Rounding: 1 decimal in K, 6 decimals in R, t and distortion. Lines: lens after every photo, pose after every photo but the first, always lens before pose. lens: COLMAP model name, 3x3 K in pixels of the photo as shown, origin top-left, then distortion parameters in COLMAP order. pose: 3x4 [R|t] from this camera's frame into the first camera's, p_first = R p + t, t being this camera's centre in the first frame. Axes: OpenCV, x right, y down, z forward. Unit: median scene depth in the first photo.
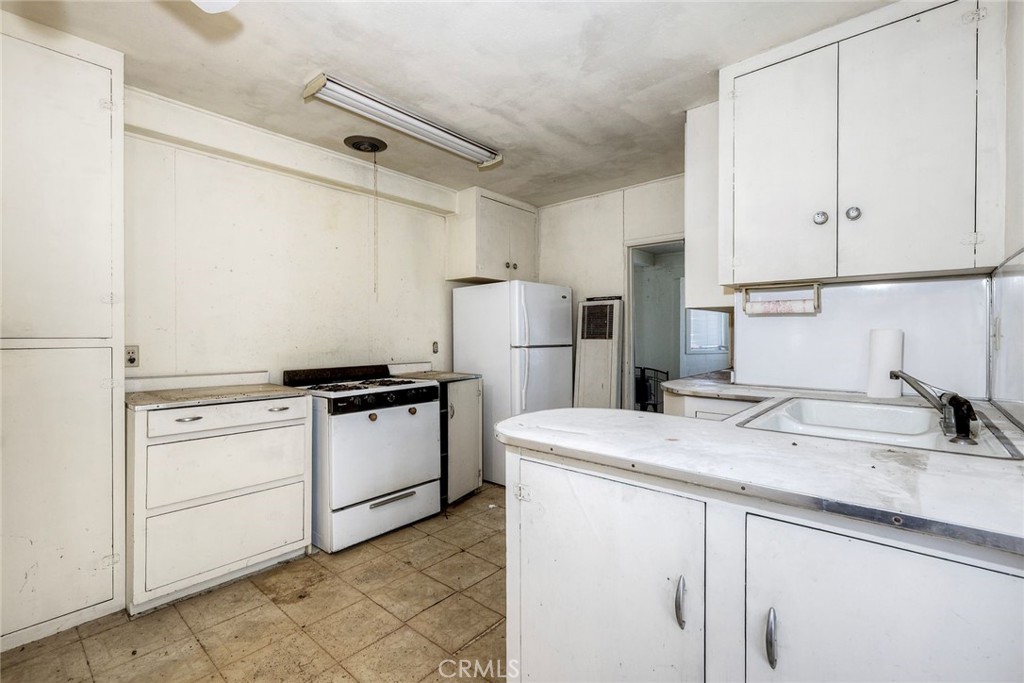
lens RADIAL K [[450.9, 0, 513.2], [0, 450.9, 340.6], [0, 0, 1]] dist [0.000972, 0.000059]
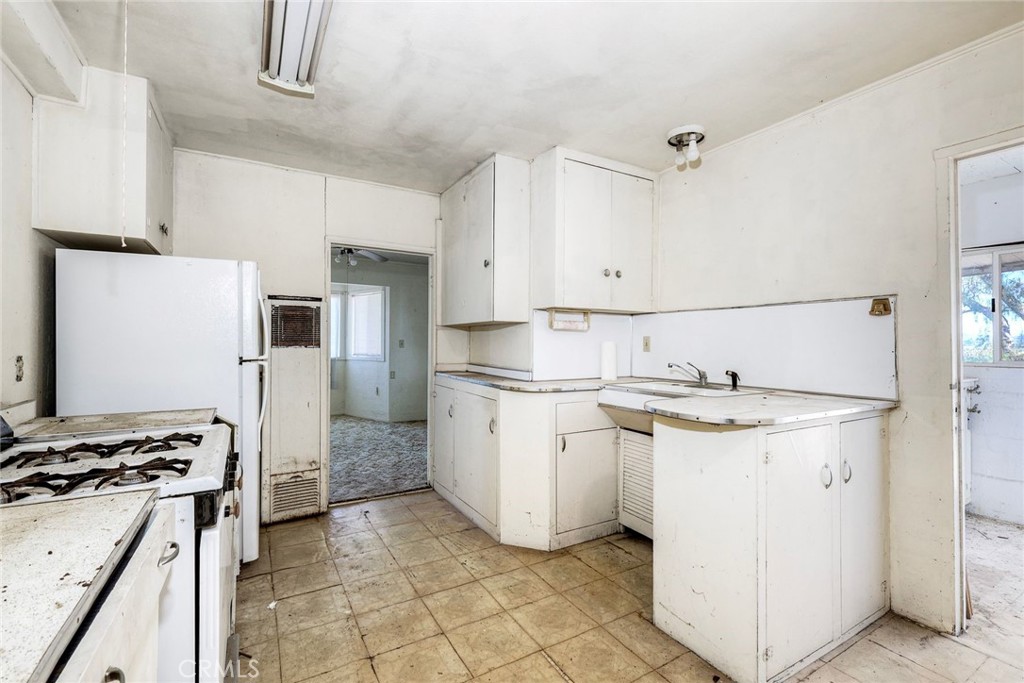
lens RADIAL K [[450.9, 0, 513.2], [0, 450.9, 340.6], [0, 0, 1]] dist [0.000972, 0.000059]
pose [[0.324133, 0.007761, 0.945980, -0.571471], [0.005683, 0.999932, -0.010151, -0.007093], [-0.945995, 0.008666, 0.324066, 0.468181]]
